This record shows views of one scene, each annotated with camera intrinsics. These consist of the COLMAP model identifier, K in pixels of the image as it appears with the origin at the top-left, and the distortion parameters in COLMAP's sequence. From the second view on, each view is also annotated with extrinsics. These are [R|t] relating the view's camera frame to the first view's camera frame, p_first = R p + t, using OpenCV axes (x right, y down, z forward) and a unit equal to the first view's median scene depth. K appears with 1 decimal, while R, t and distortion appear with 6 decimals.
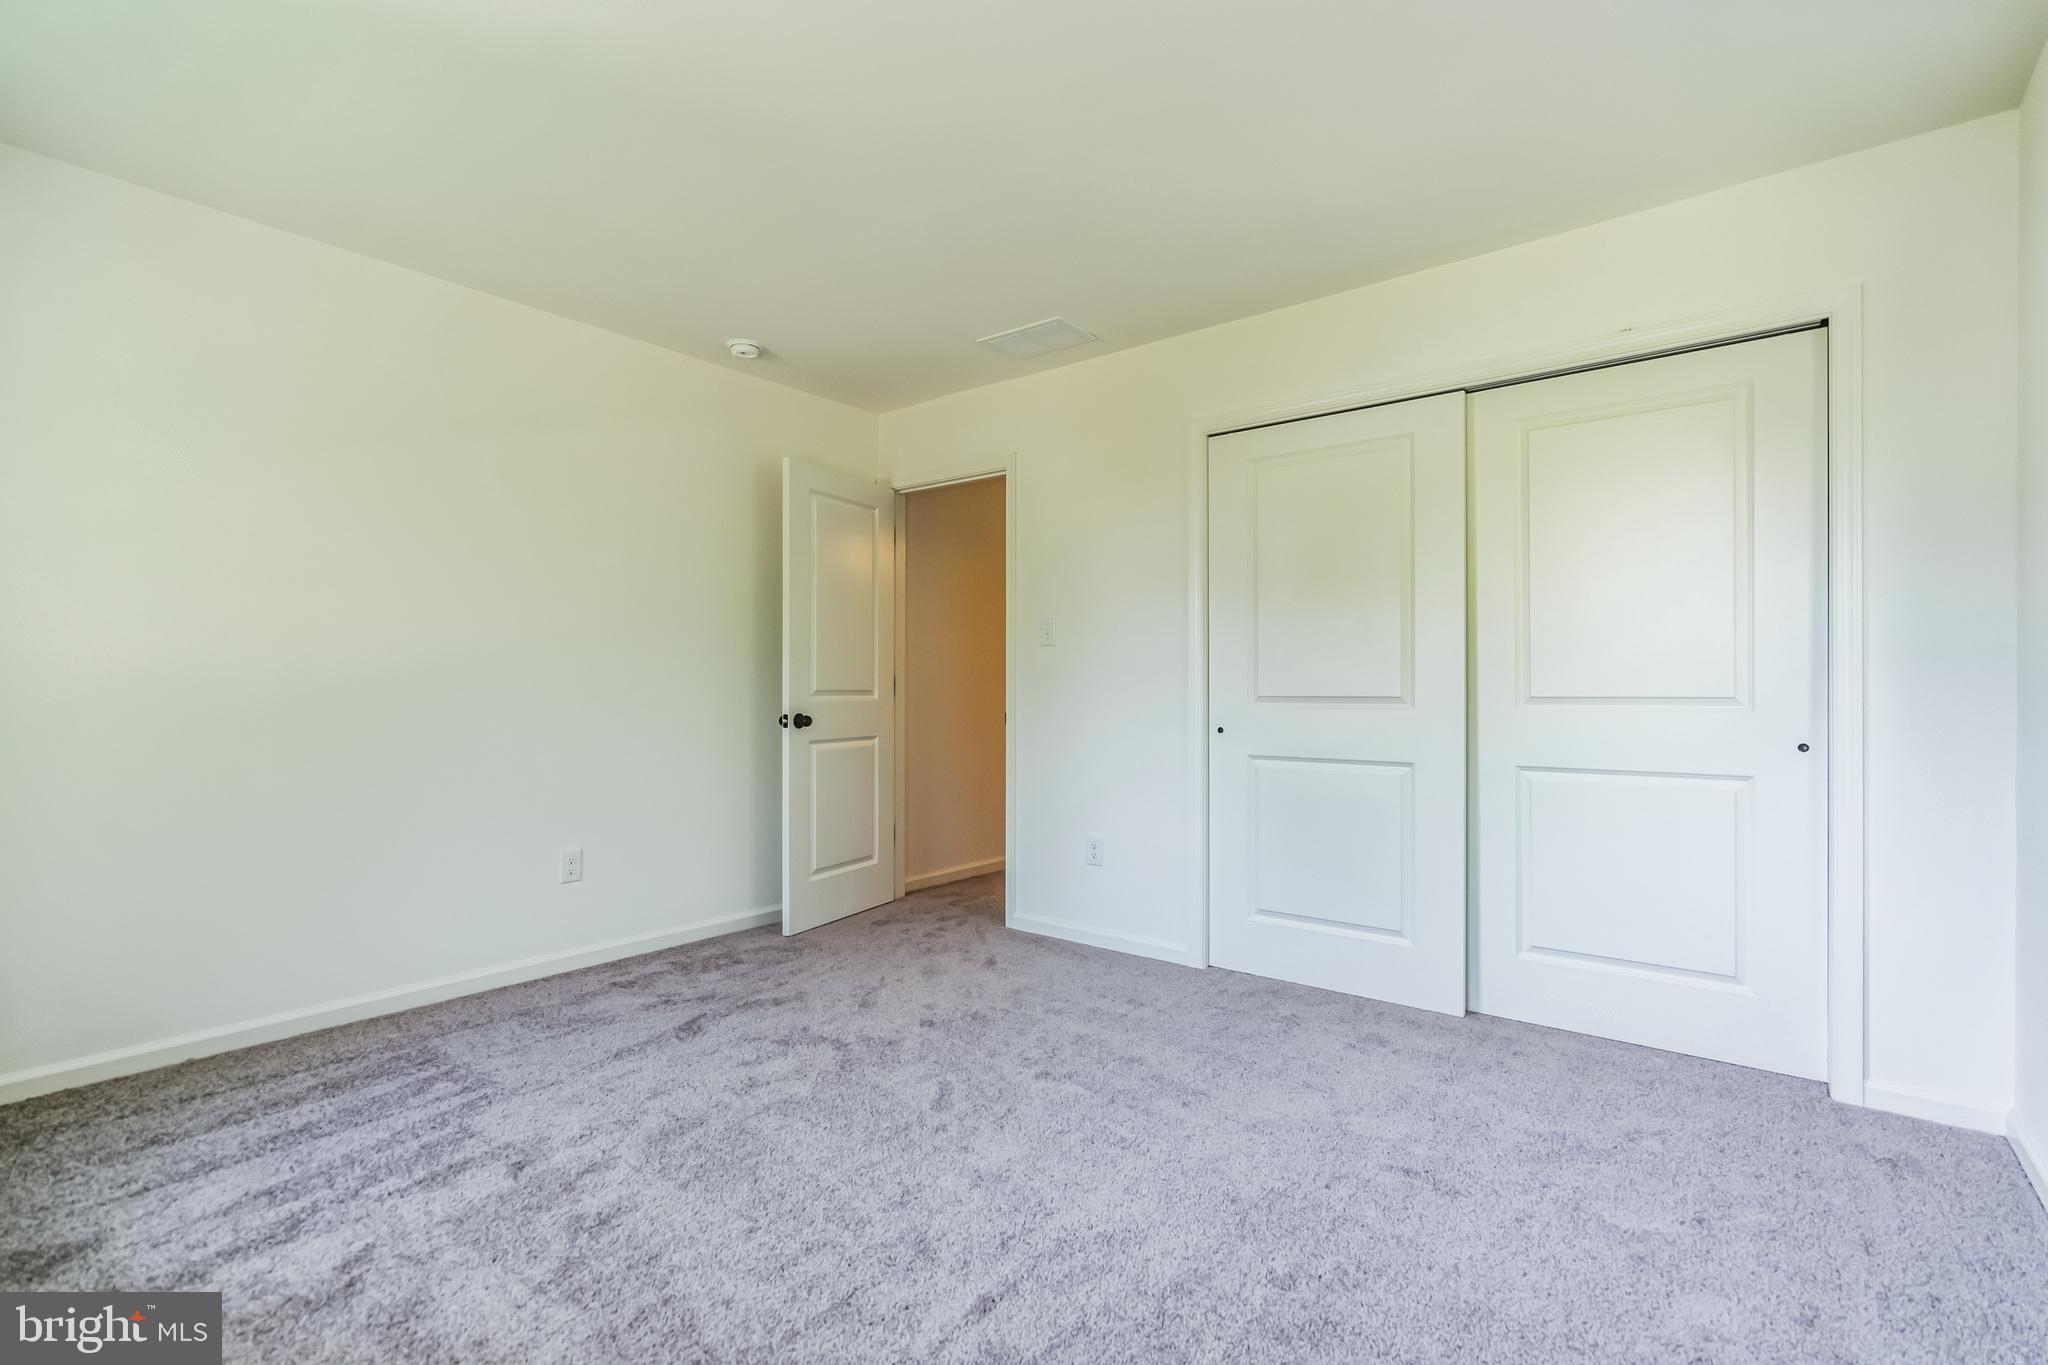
lens RADIAL K [[930.9, 0, 1006.8], [0, 930.9, 688.0], [0, 0, 1]] dist [-0.002570, -0.000254]
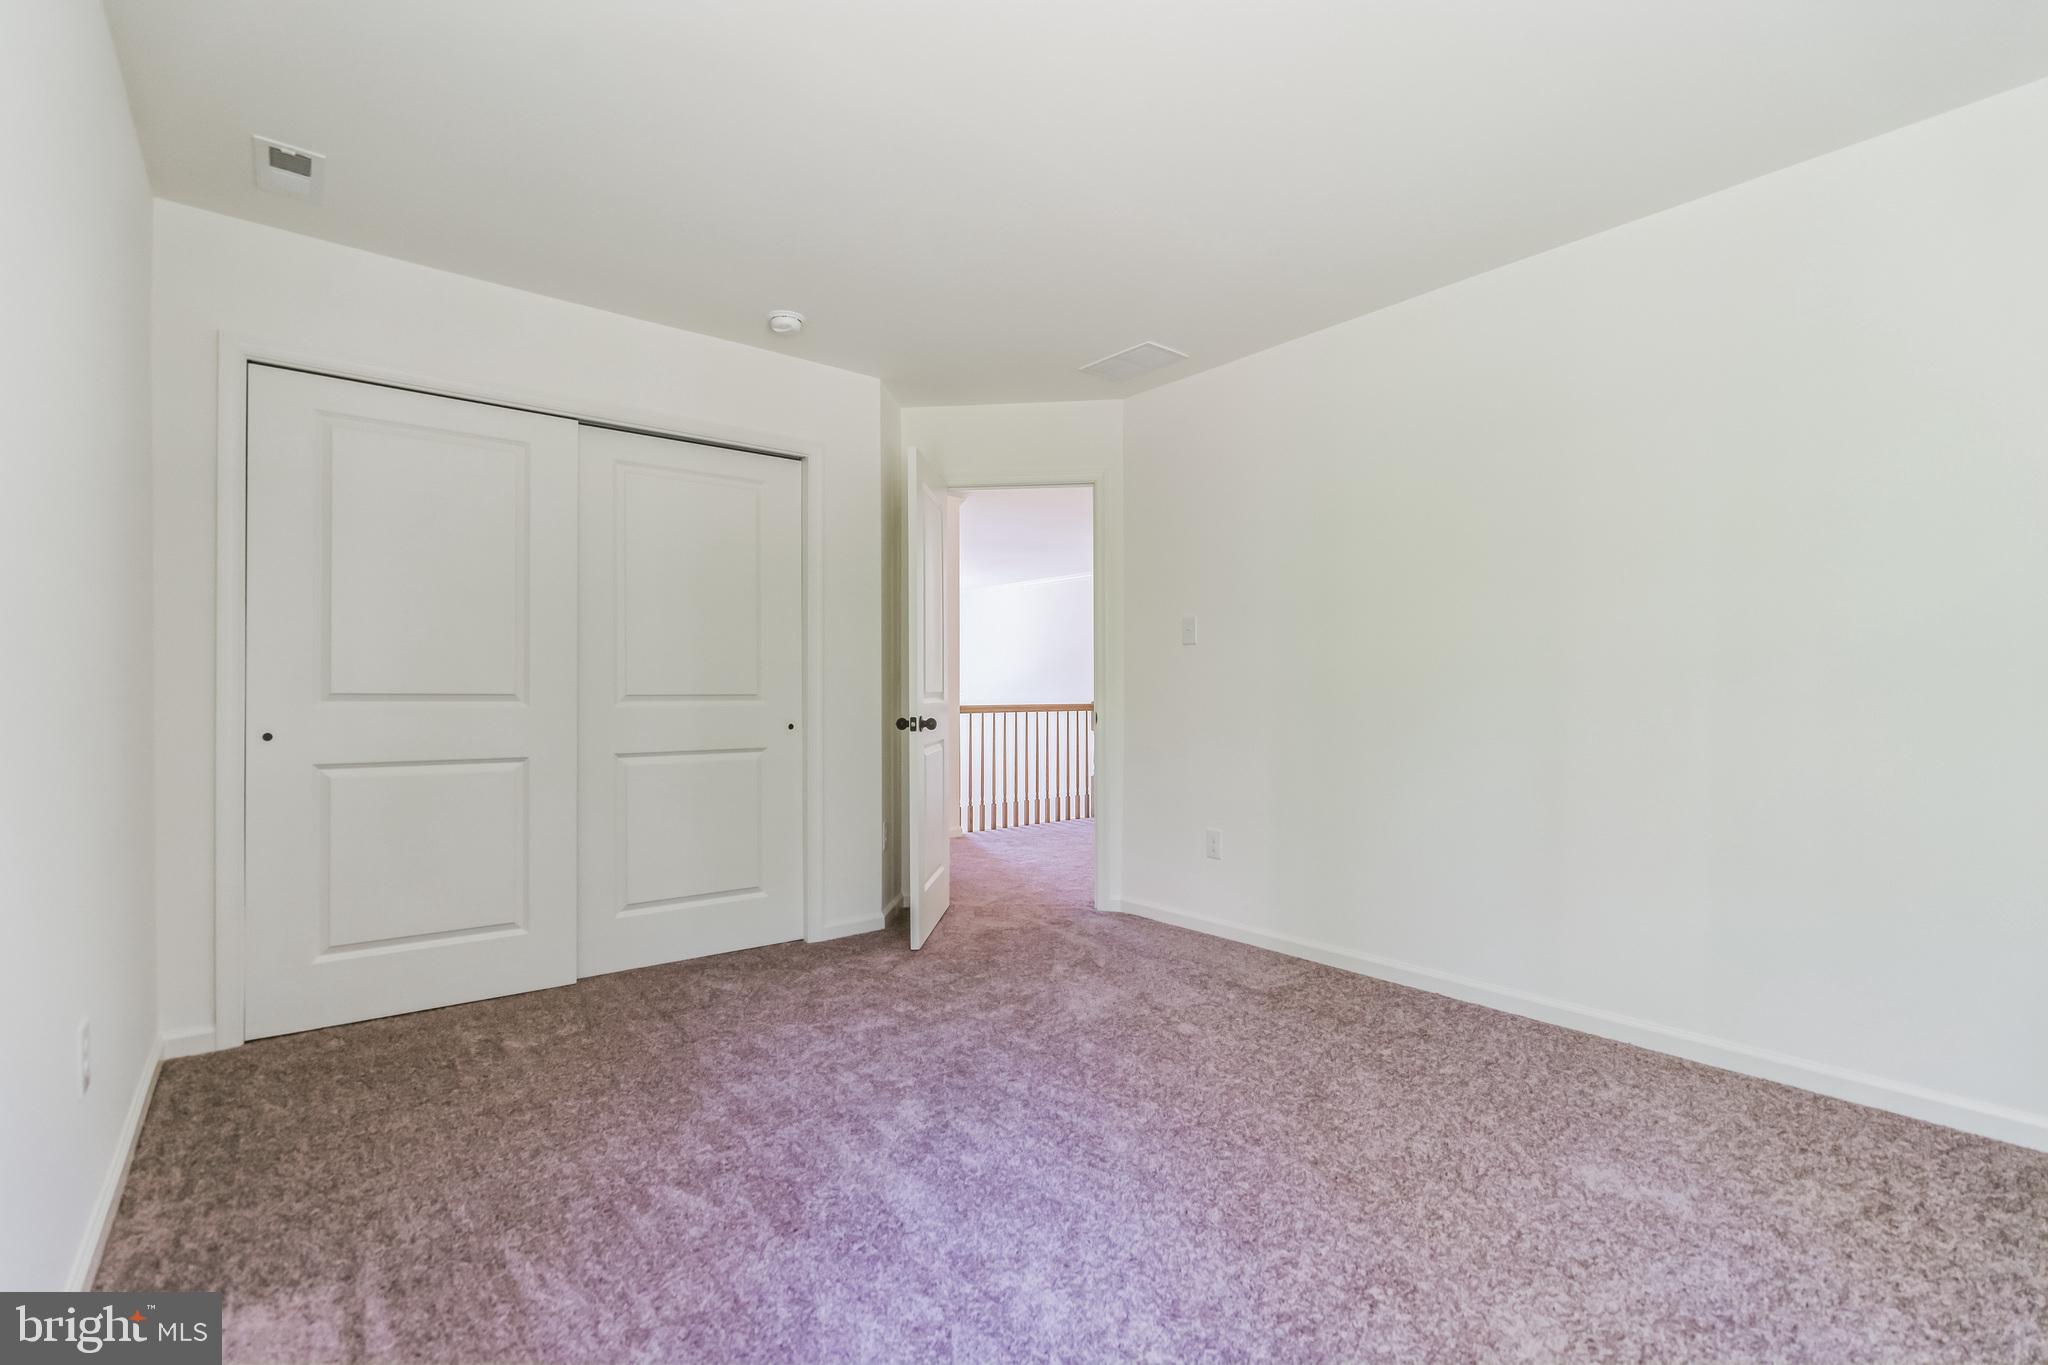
lens RADIAL K [[930.9, 0, 1006.8], [0, 930.9, 688.0], [0, 0, 1]] dist [-0.002570, -0.000254]
pose [[0.225641, -0.002654, 0.974207, -0.462717], [-0.003464, 0.999988, 0.003526, -0.003632], [-0.974204, -0.004170, 0.225629, 0.235801]]
